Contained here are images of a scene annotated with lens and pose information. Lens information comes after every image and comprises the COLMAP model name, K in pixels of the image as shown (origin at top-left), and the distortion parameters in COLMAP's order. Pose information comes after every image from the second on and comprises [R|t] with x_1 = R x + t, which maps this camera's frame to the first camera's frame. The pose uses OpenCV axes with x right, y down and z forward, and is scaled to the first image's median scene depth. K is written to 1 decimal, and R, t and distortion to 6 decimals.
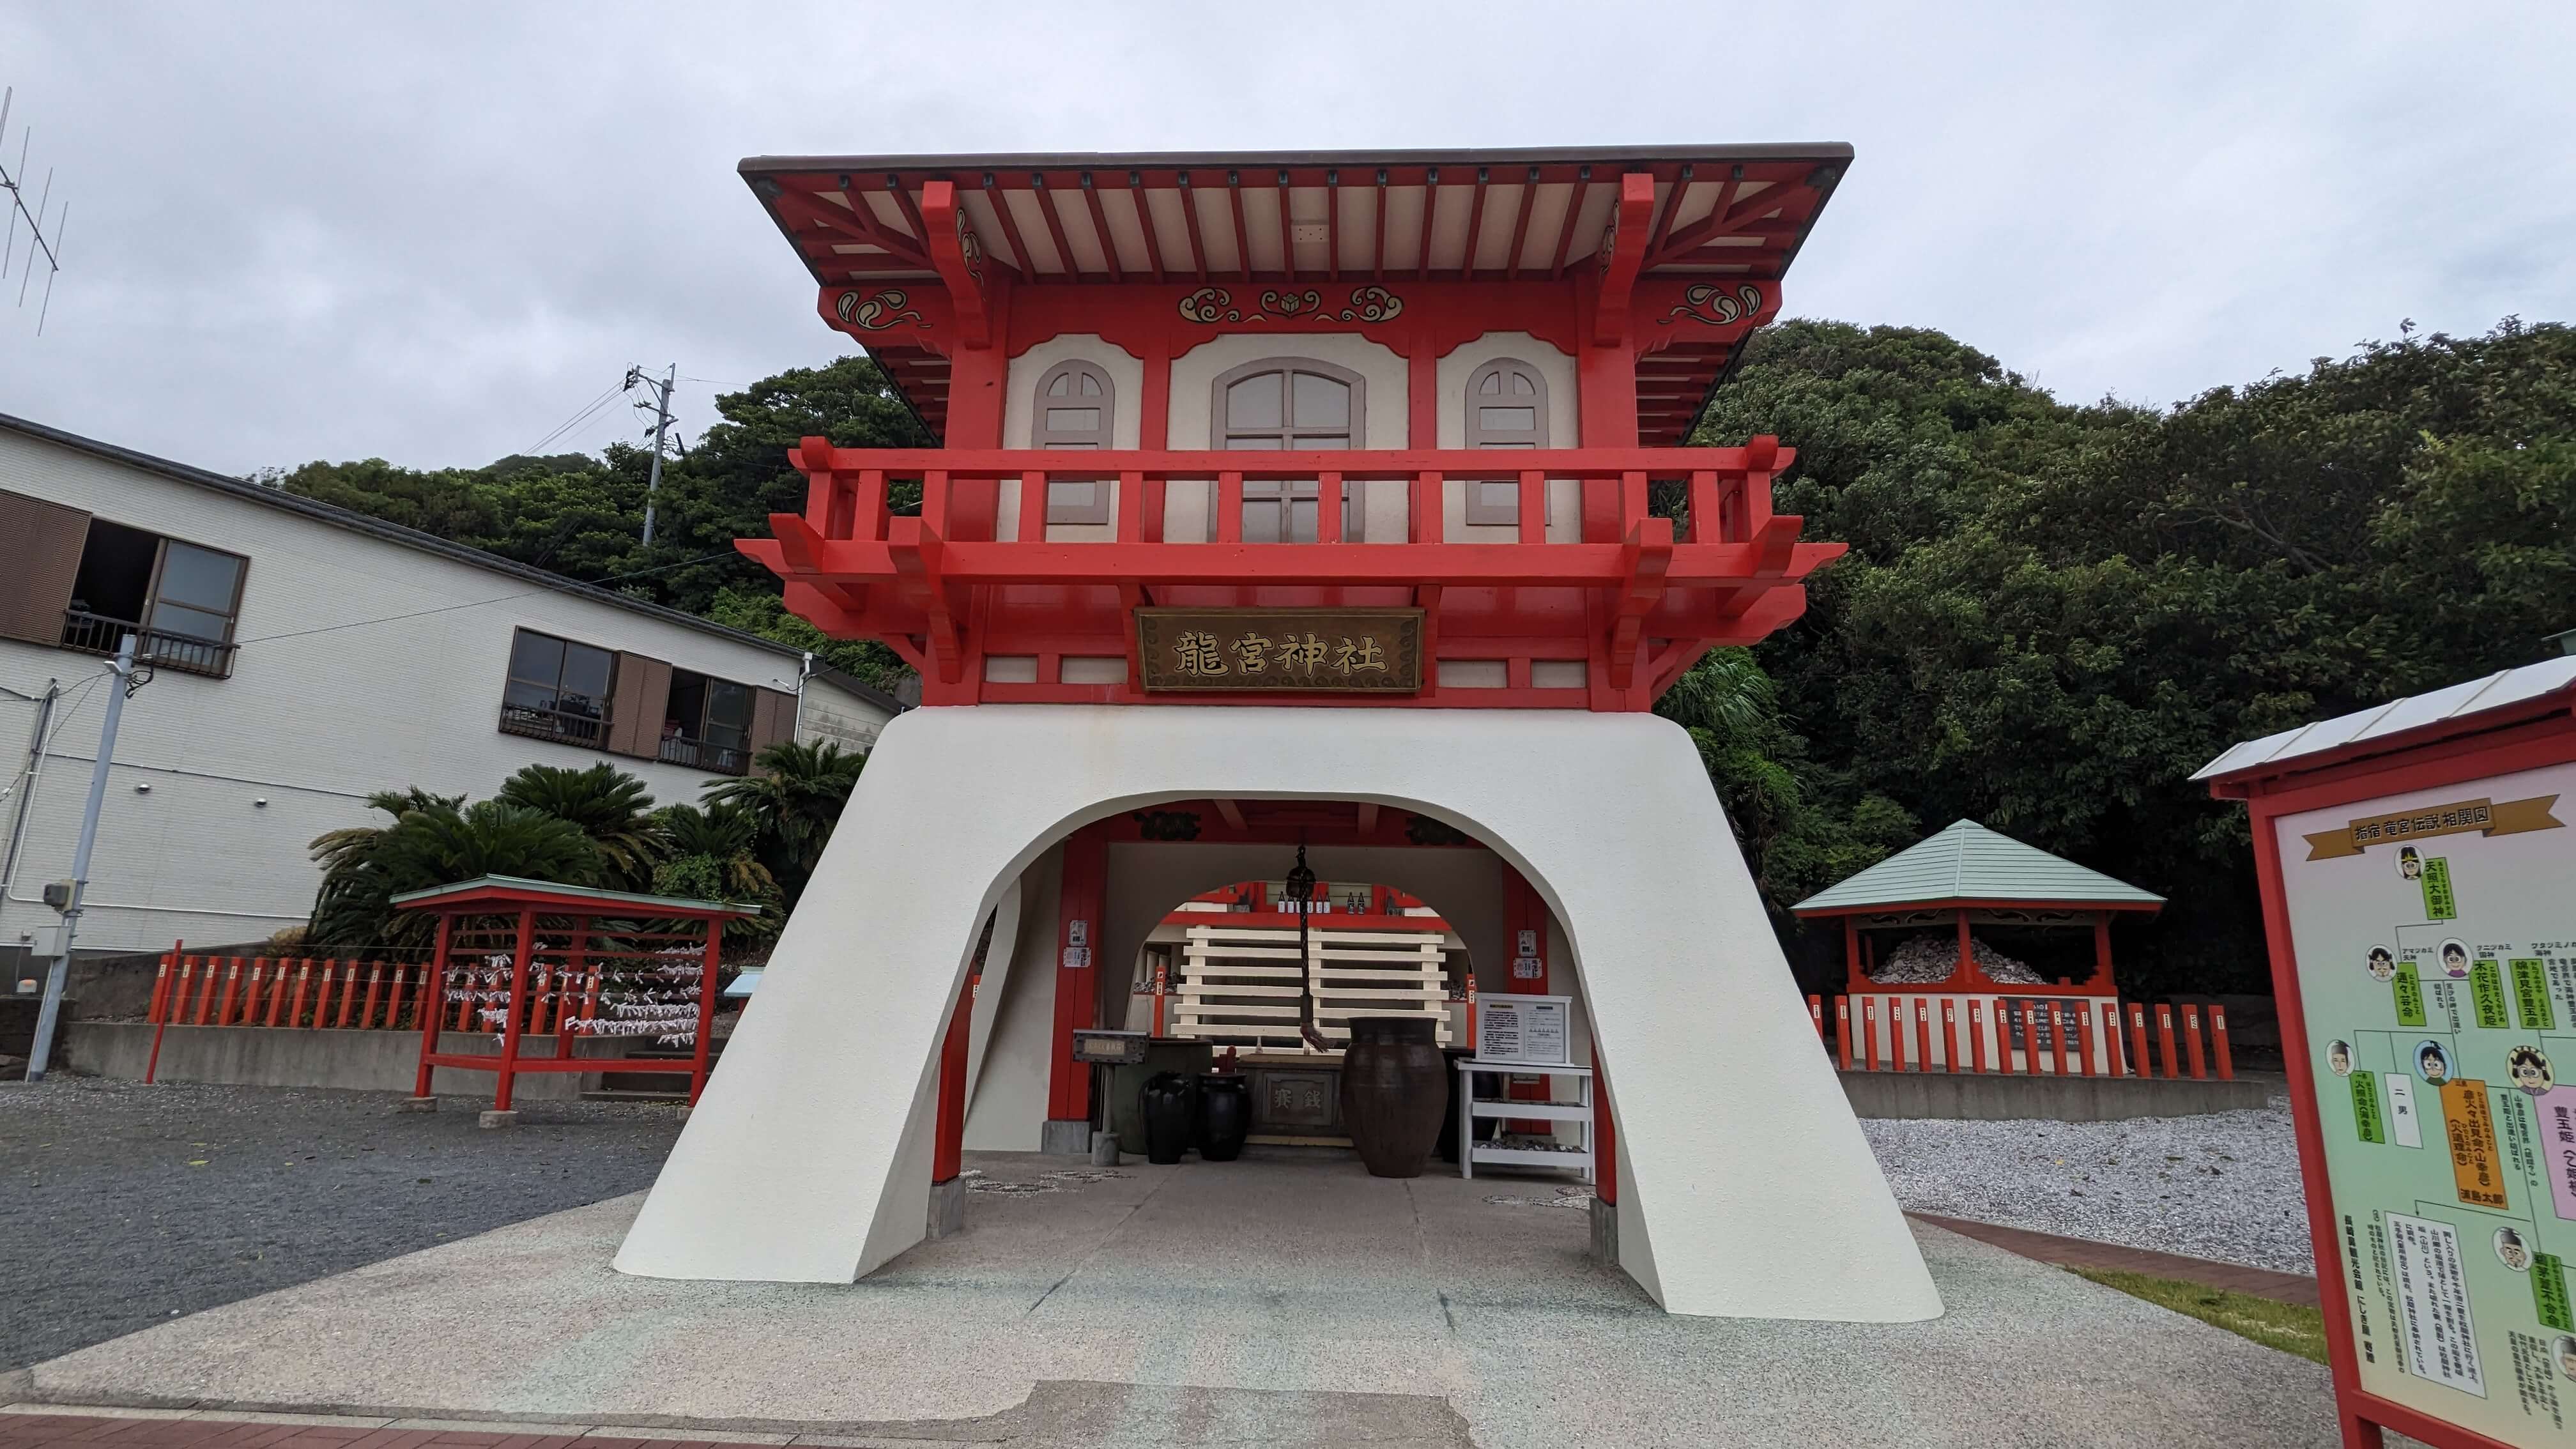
lens RADIAL K [[1238.6, 0, 1293.0], [0, 1238.6, 720.1], [0, 0, 1]] dist [0.002042, 0.004373]
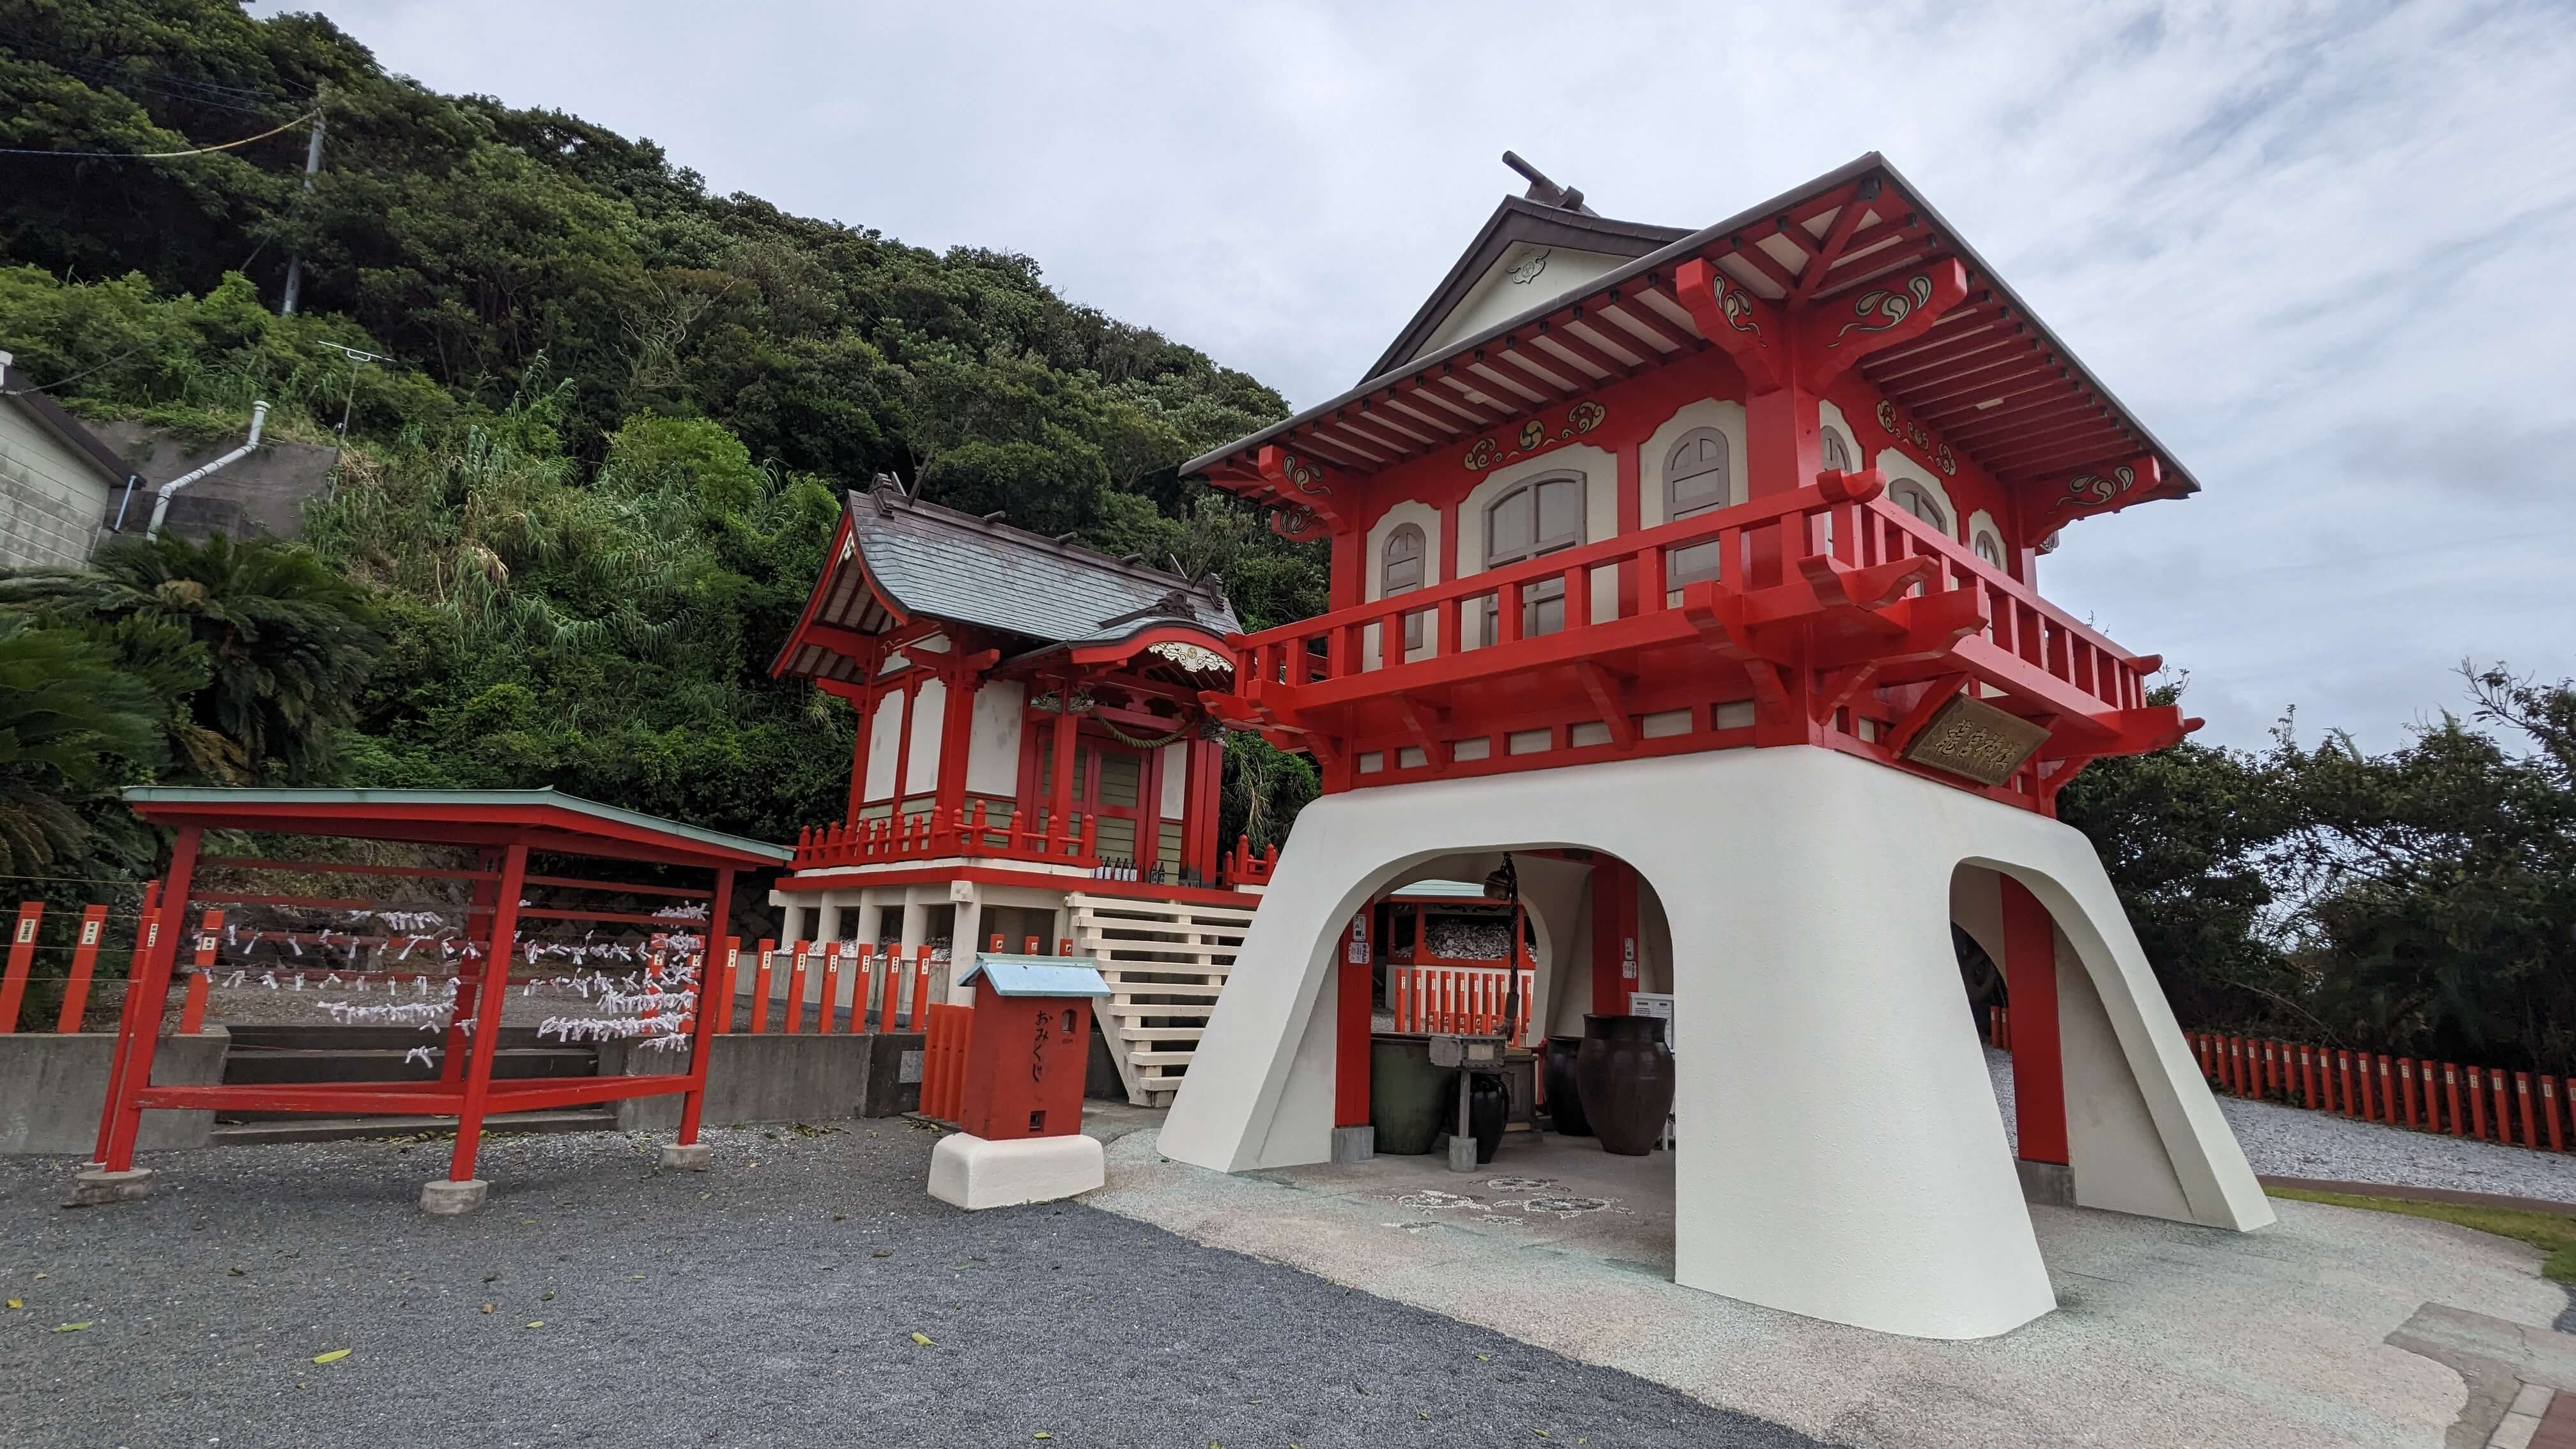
lens RADIAL K [[1238.6, 0, 1290.4], [0, 1238.6, 715.6], [0, 0, 1]] dist [0.002042, 0.004373]
pose [[0.695629, -0.134344, -0.705728, 0.566005], [0.109529, 0.990708, -0.080632, 0.006720], [0.710003, -0.021208, 0.703880, -0.020039]]
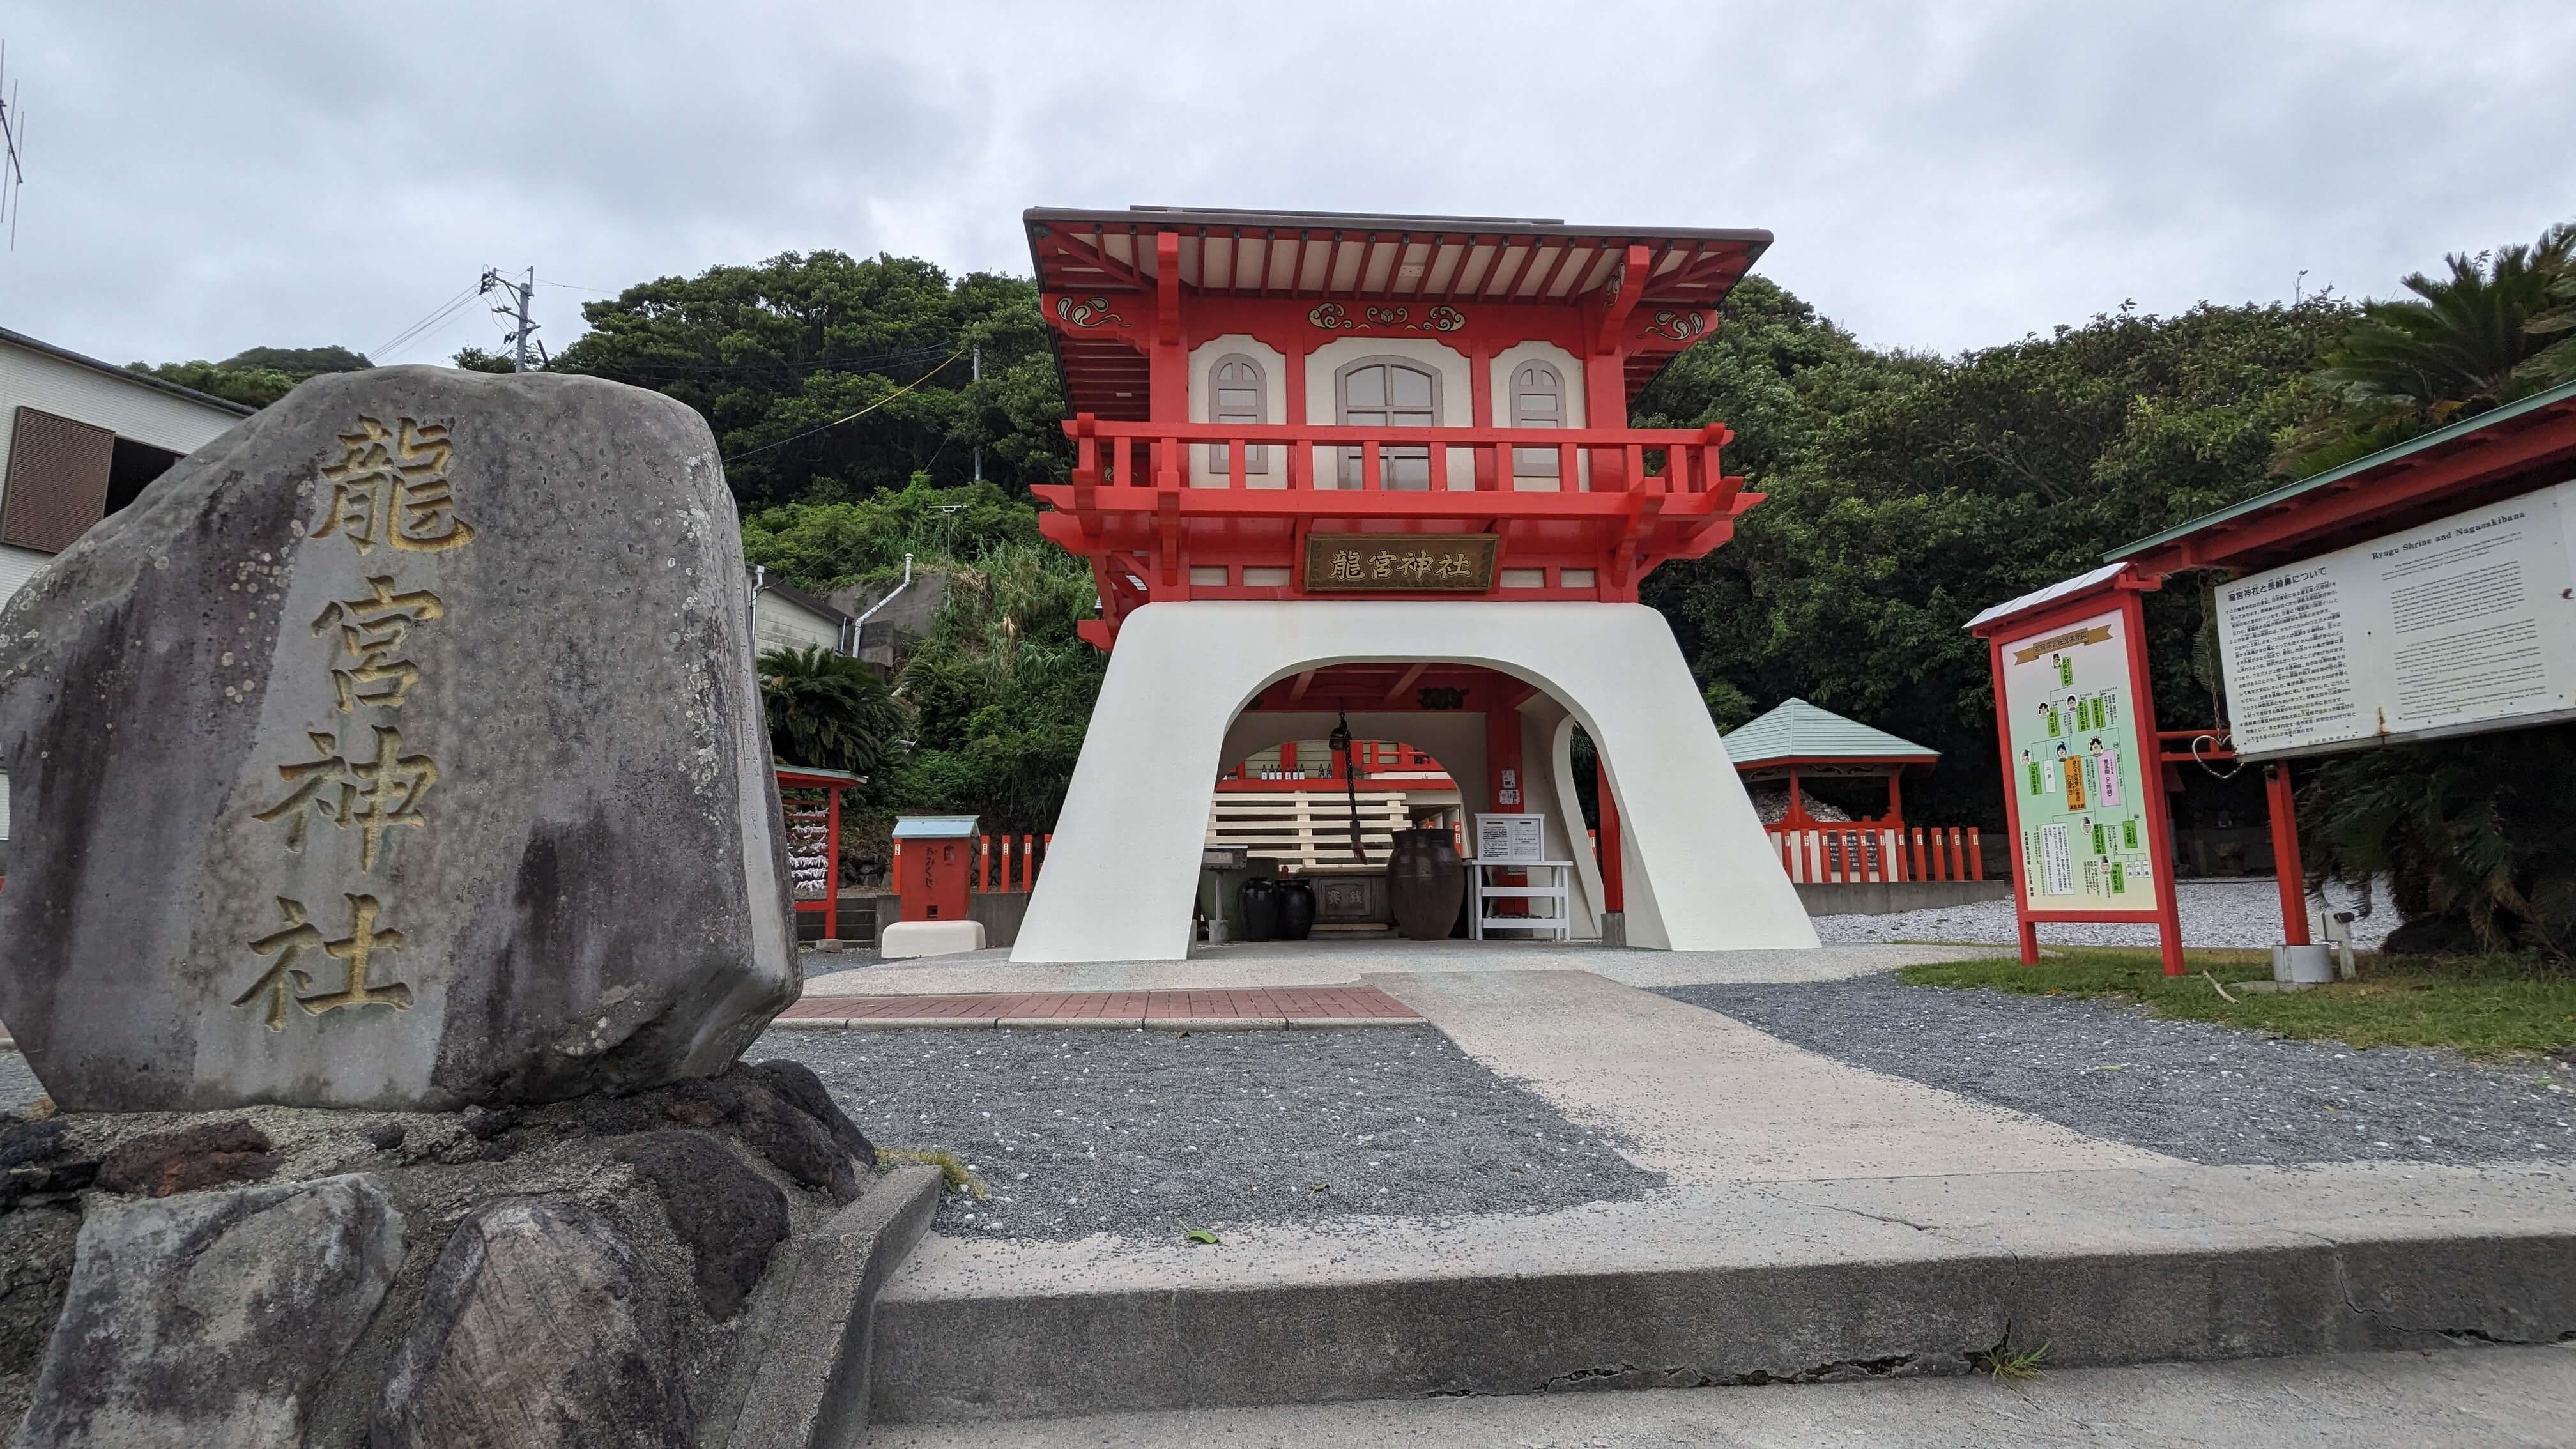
lens RADIAL K [[1238.6, 0, 1287.2], [0, 1238.6, 718.9], [0, 0, 1]] dist [0.002042, 0.004373]
pose [[0.991492, -0.016368, 0.129137, -0.267551], [0.007631, 0.997666, 0.067858, 0.022806], [-0.129946, -0.066295, 0.989302, -0.365464]]
